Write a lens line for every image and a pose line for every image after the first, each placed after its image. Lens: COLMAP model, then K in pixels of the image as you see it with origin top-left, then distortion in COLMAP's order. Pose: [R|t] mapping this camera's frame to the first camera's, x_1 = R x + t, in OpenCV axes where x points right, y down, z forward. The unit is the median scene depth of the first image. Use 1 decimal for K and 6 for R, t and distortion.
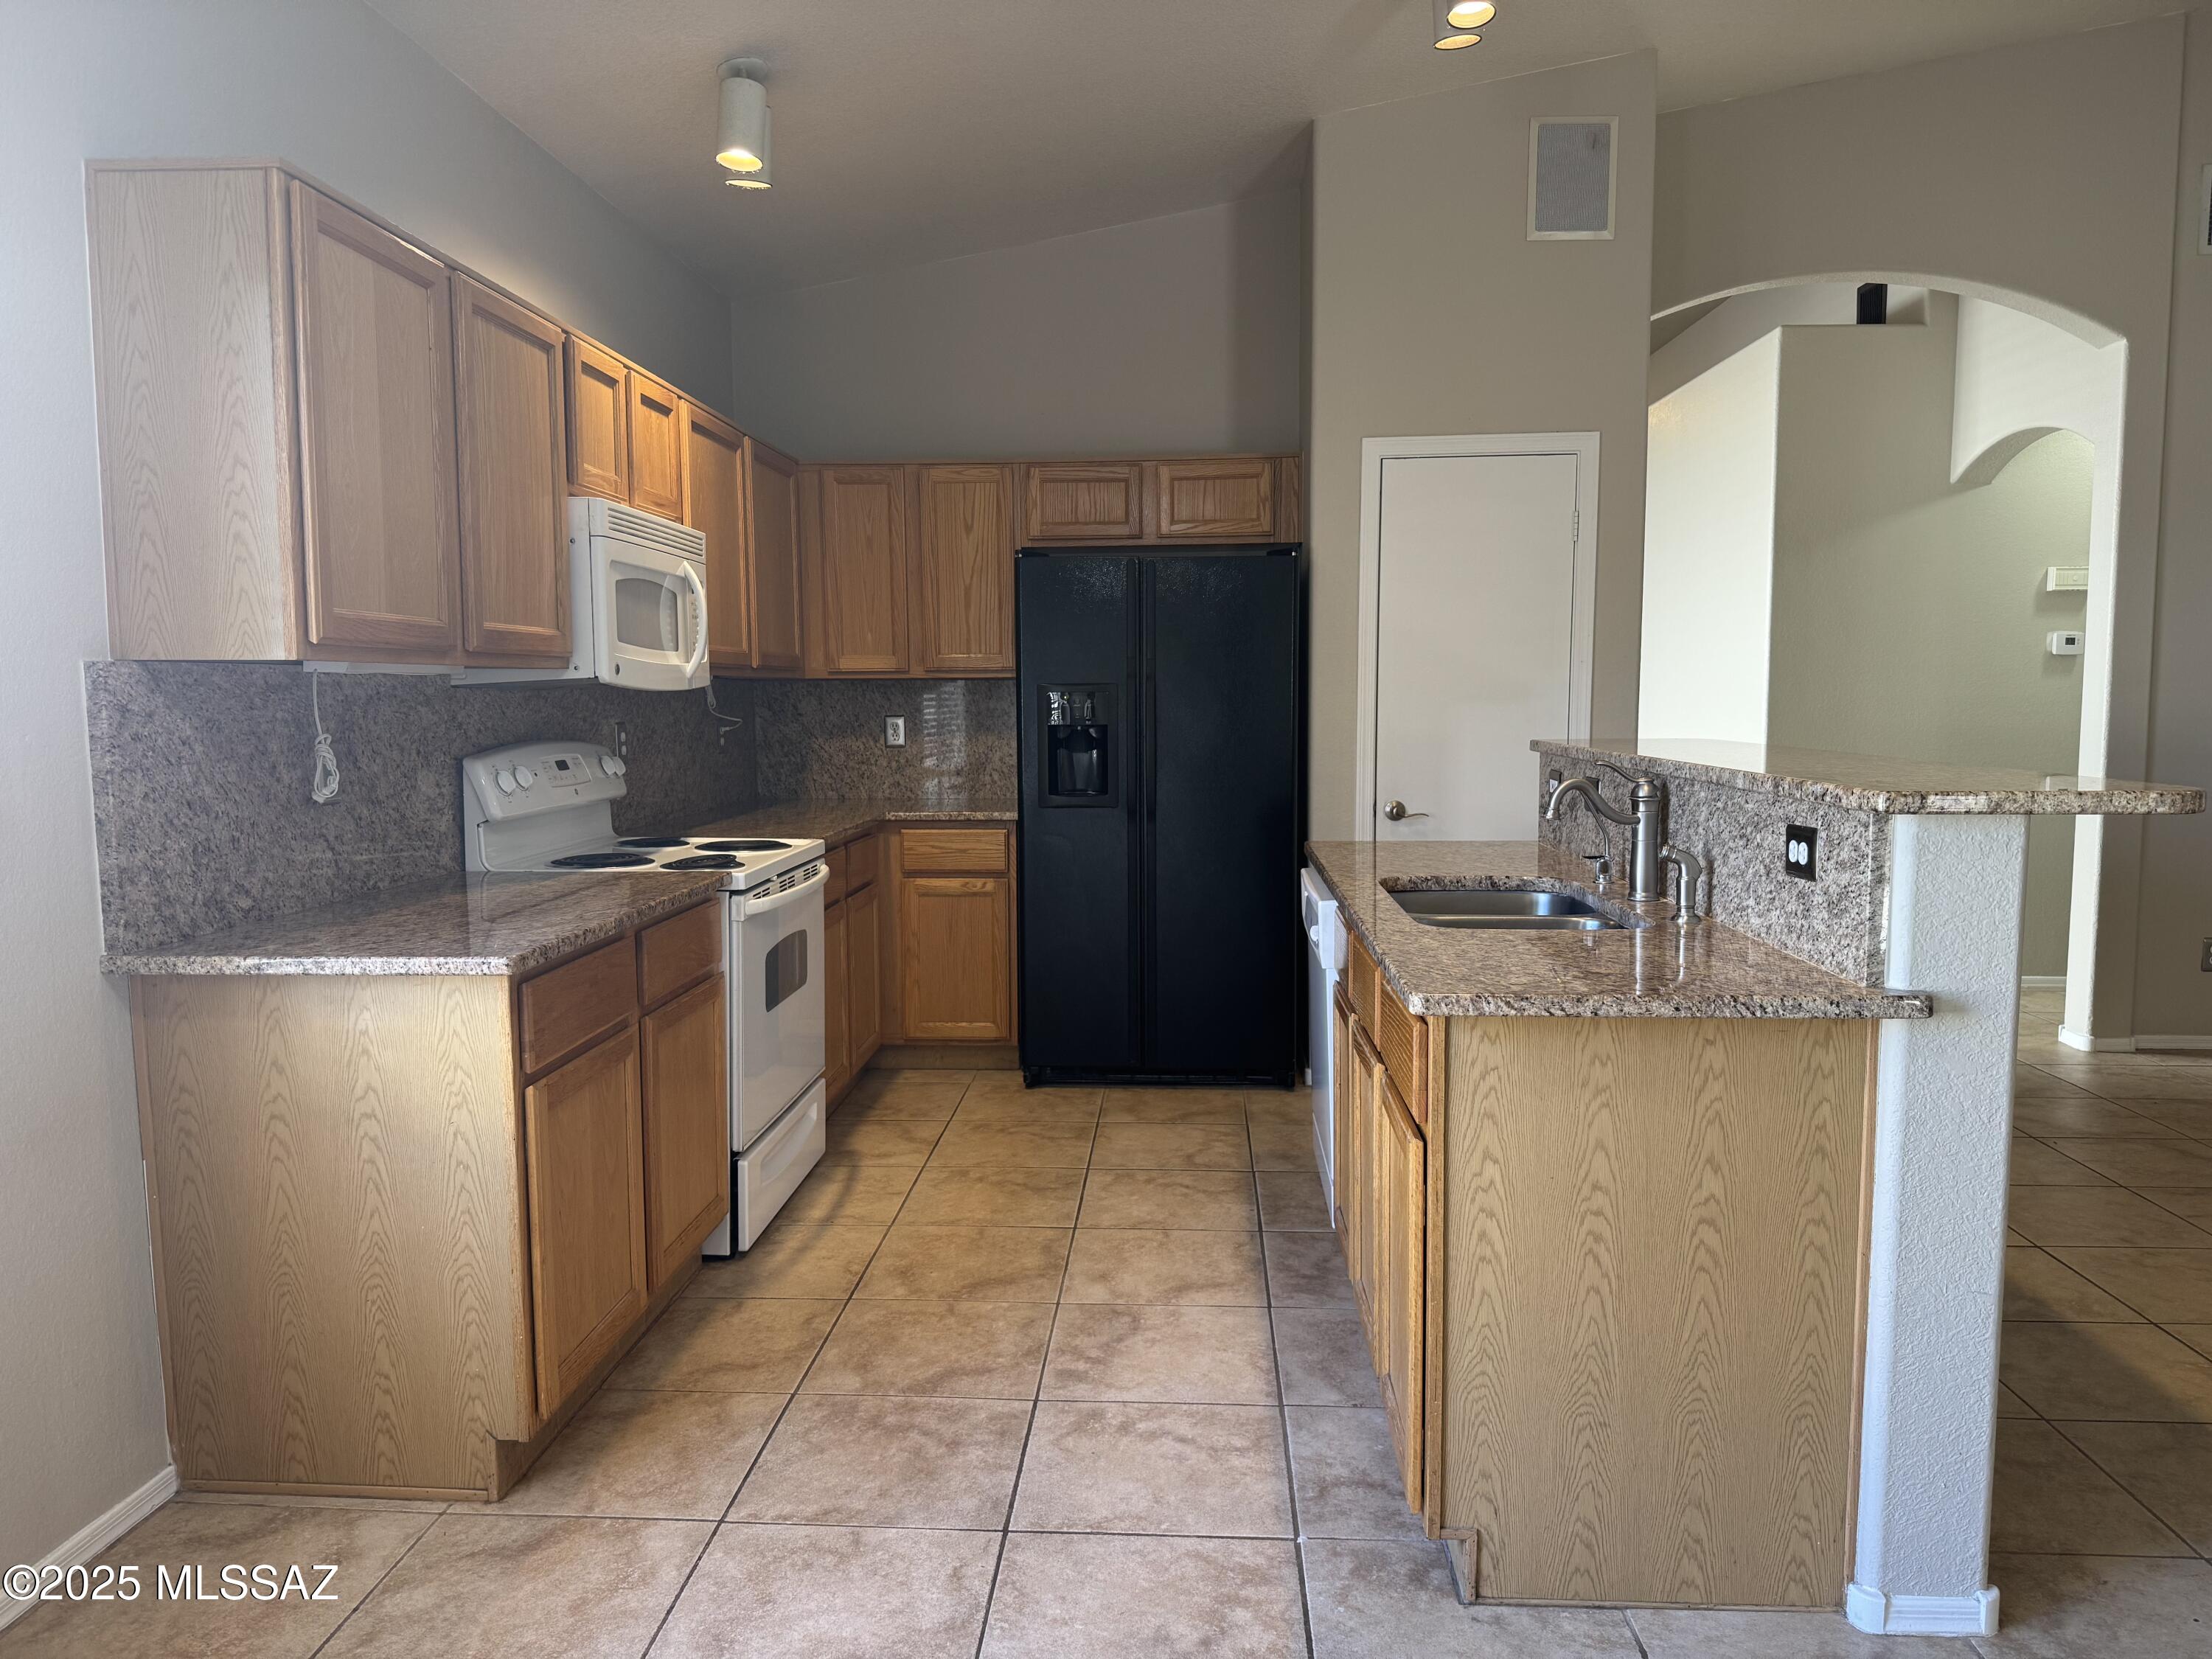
lens RADIAL K [[1545.5, 0, 1106.4], [0, 1545.5, 826.2], [0, 0, 1]] dist [0.002720, 0.000049]
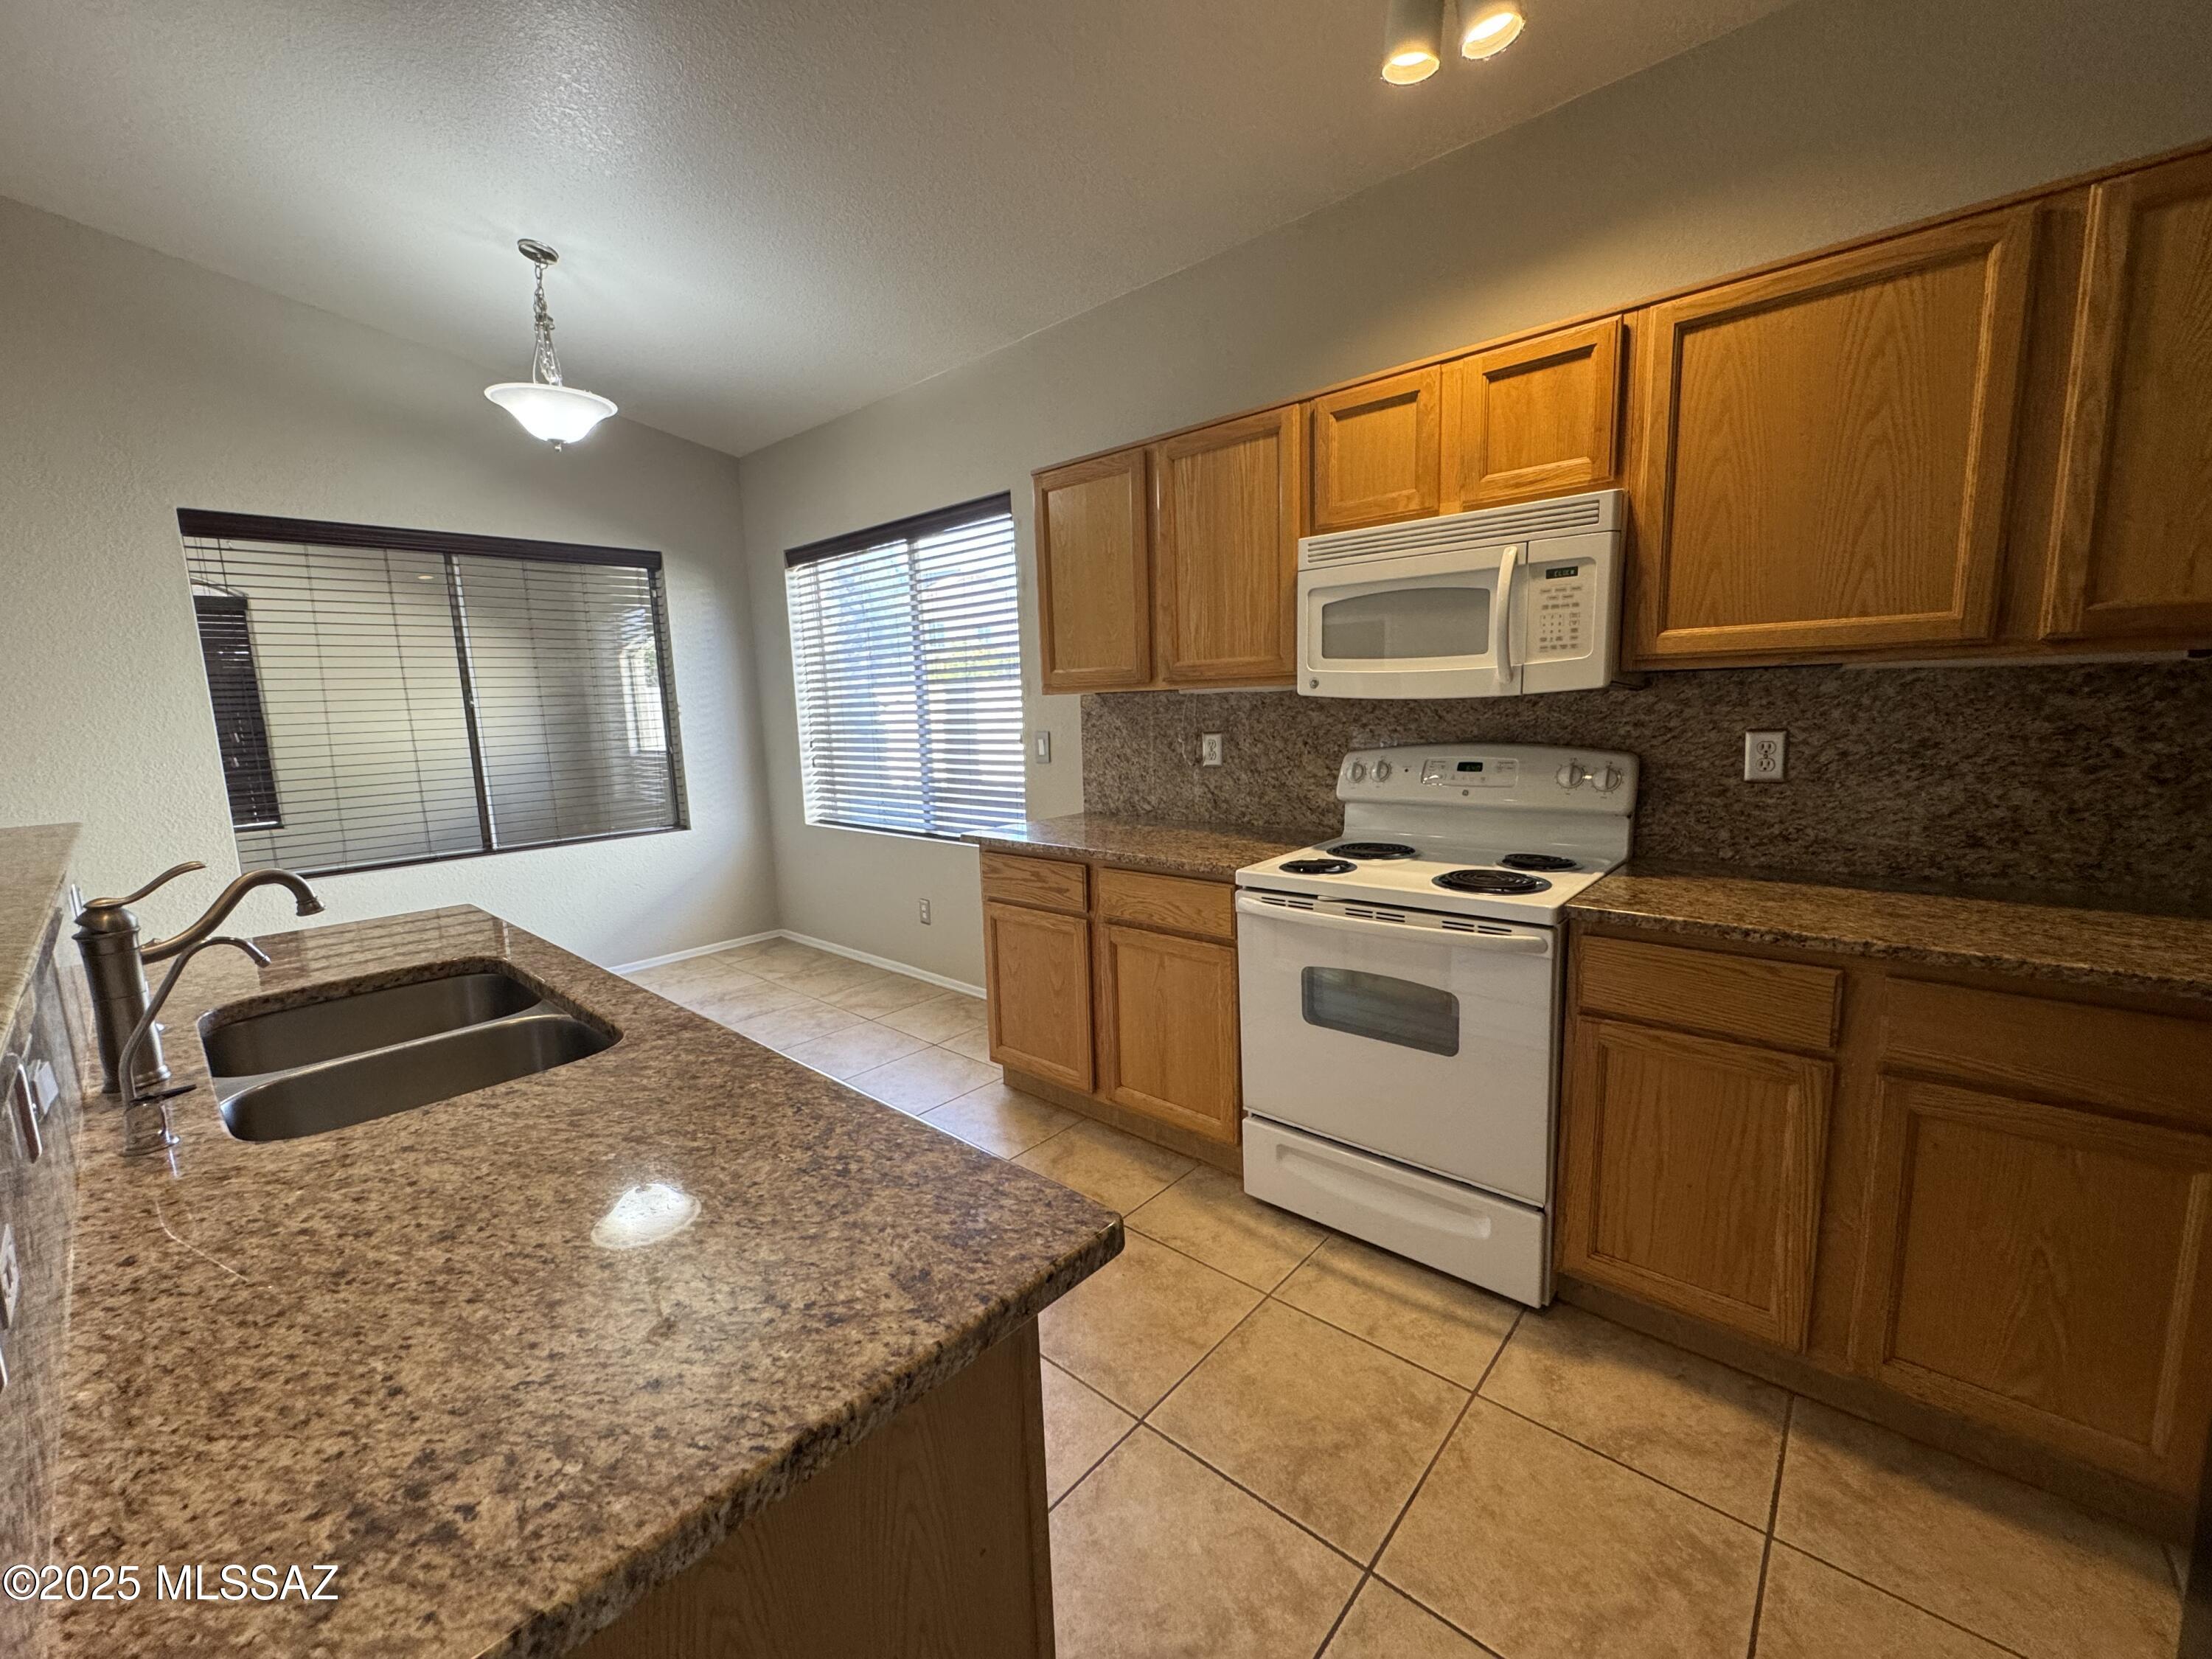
lens RADIAL K [[888.2, 0, 1113.7], [0, 888.2, 836.9], [0, 0, 1]] dist [0.000266, 0.000627]
pose [[-0.620683, 0.132475, -0.772789, 0.306888], [-0.041962, 0.978598, 0.201459, -0.114938], [0.782938, 0.157470, -0.601840, 1.293114]]
